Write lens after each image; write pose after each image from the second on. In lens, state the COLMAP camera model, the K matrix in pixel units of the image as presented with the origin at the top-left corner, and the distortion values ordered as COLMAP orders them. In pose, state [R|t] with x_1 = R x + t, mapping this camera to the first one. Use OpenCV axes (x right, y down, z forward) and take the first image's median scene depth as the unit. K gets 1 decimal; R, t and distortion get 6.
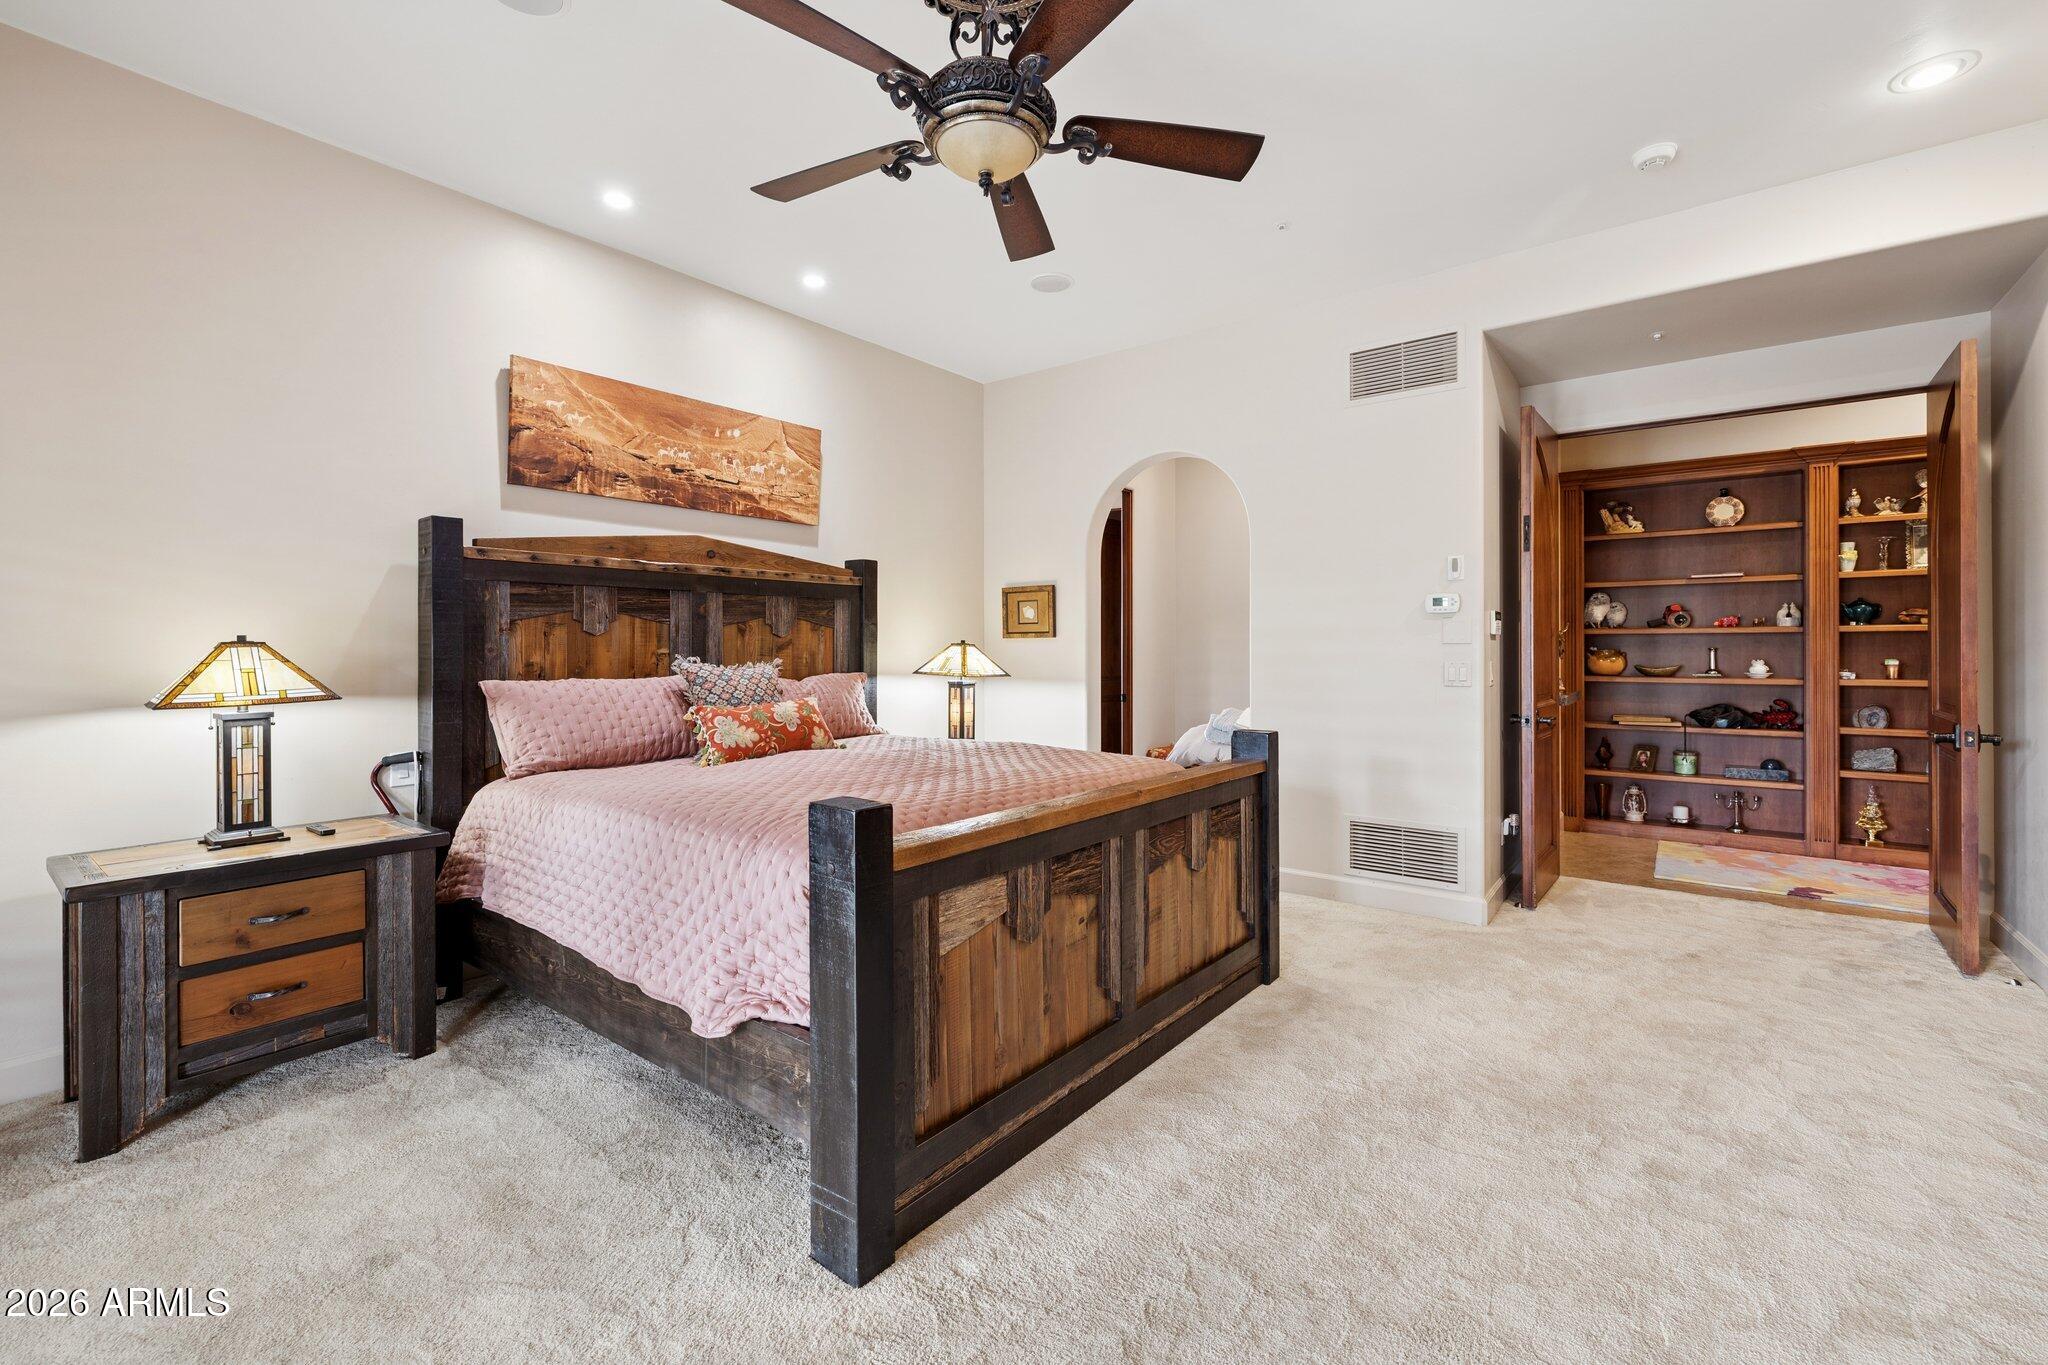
lens RADIAL K [[875.3, 0, 1033.2], [0, 875.3, 646.6], [0, 0, 1]] dist [0.001872, -0.000129]
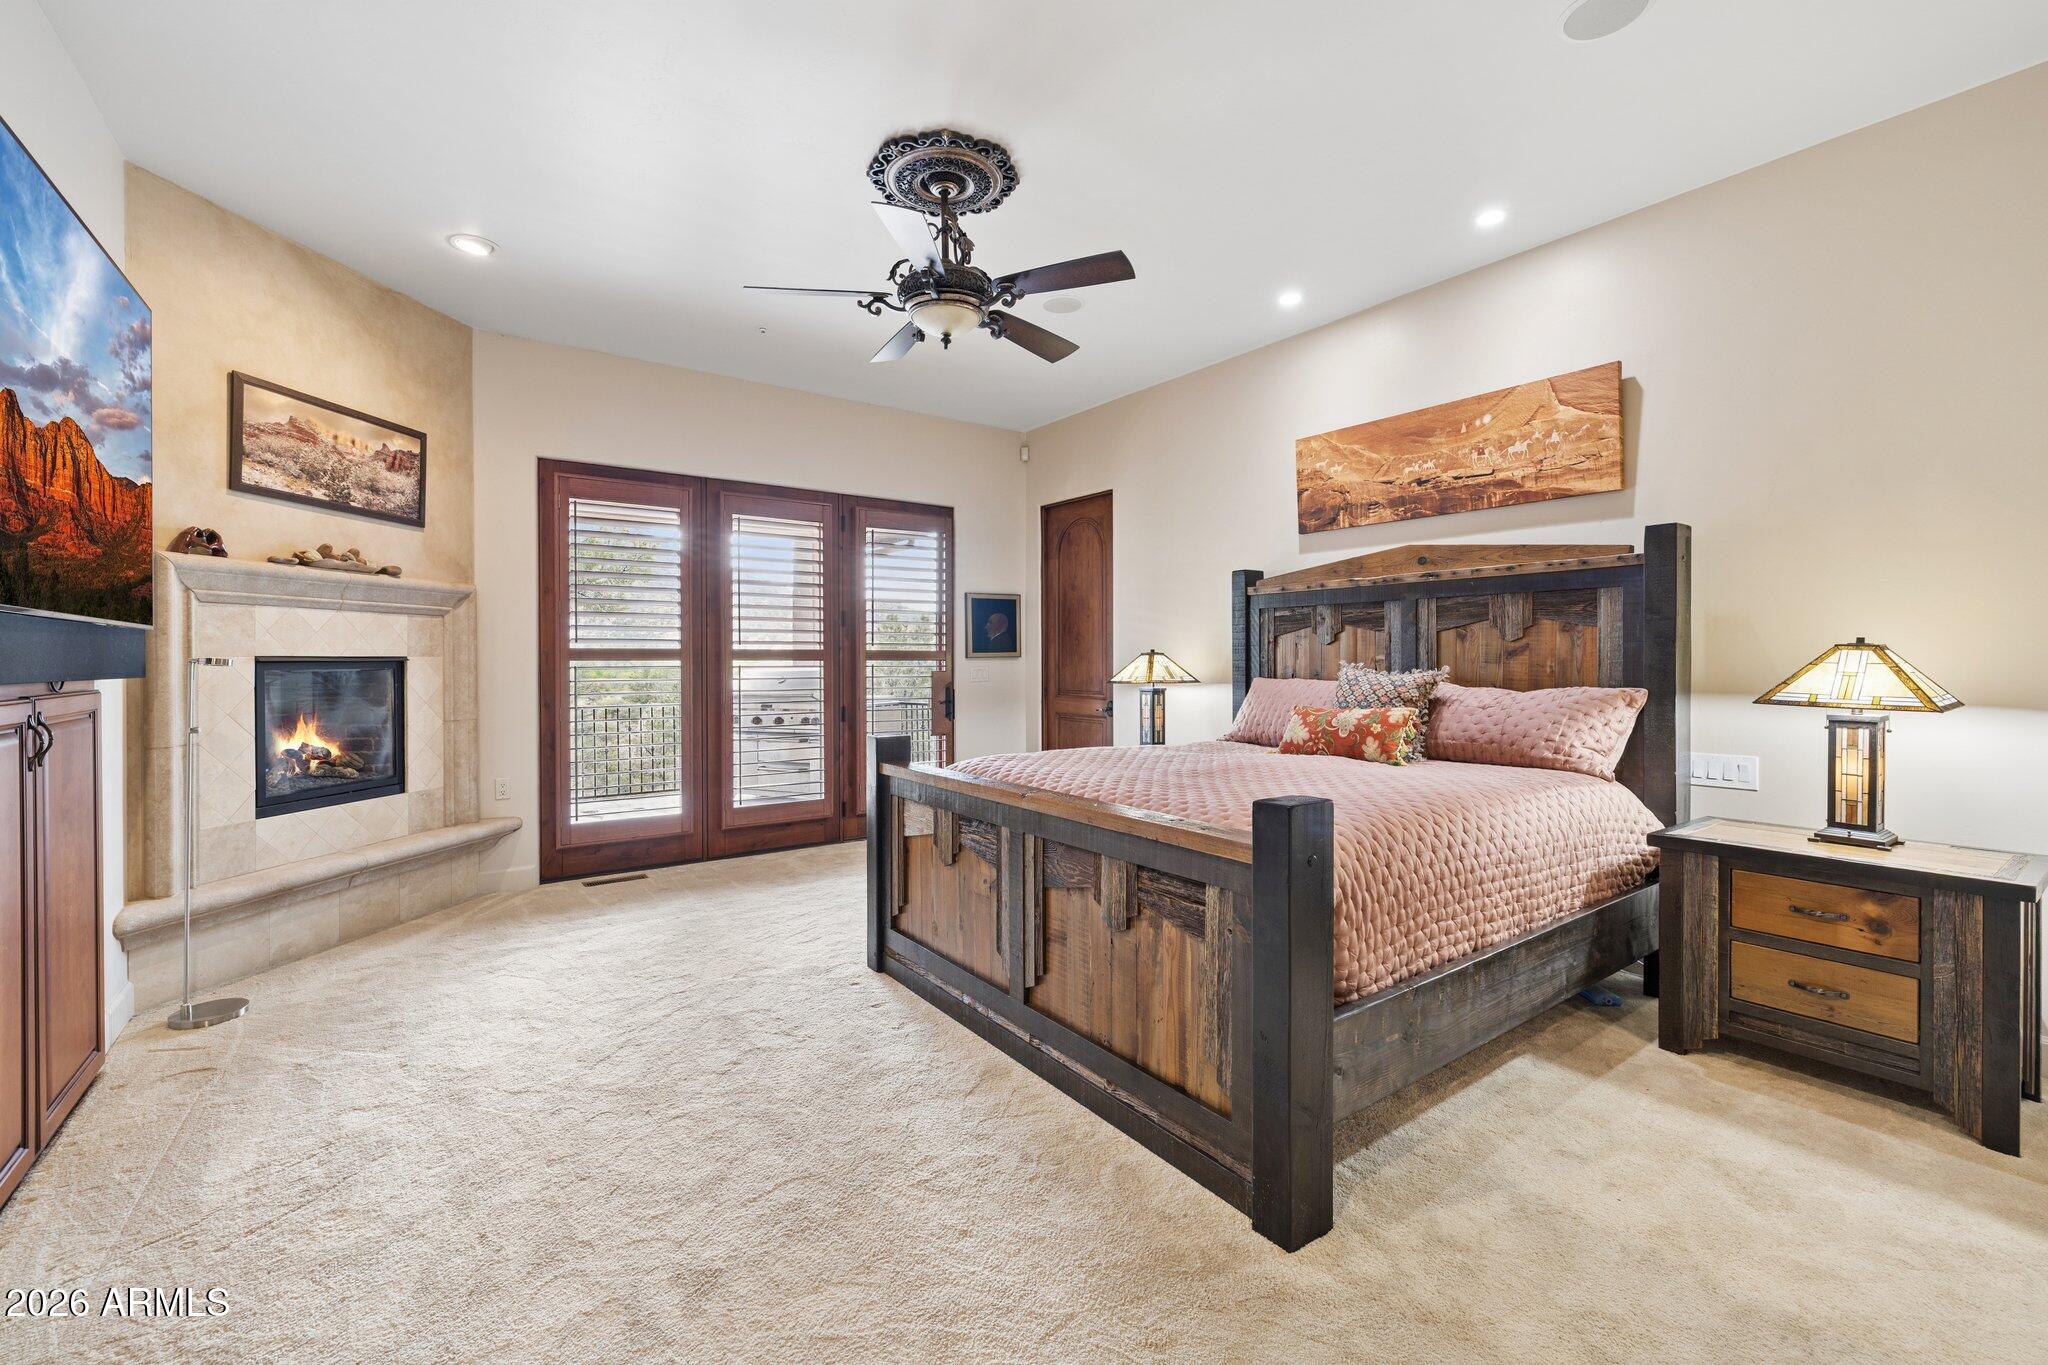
lens RADIAL K [[875.3, 0, 1026.0], [0, 875.3, 673.7], [0, 0, 1]] dist [0.001872, -0.000129]
pose [[-0.294569, 0.022917, -0.955356, 0.716317], [0.007937, 0.999737, 0.021534, -0.001138], [0.955597, -0.001239, -0.294673, 0.847066]]
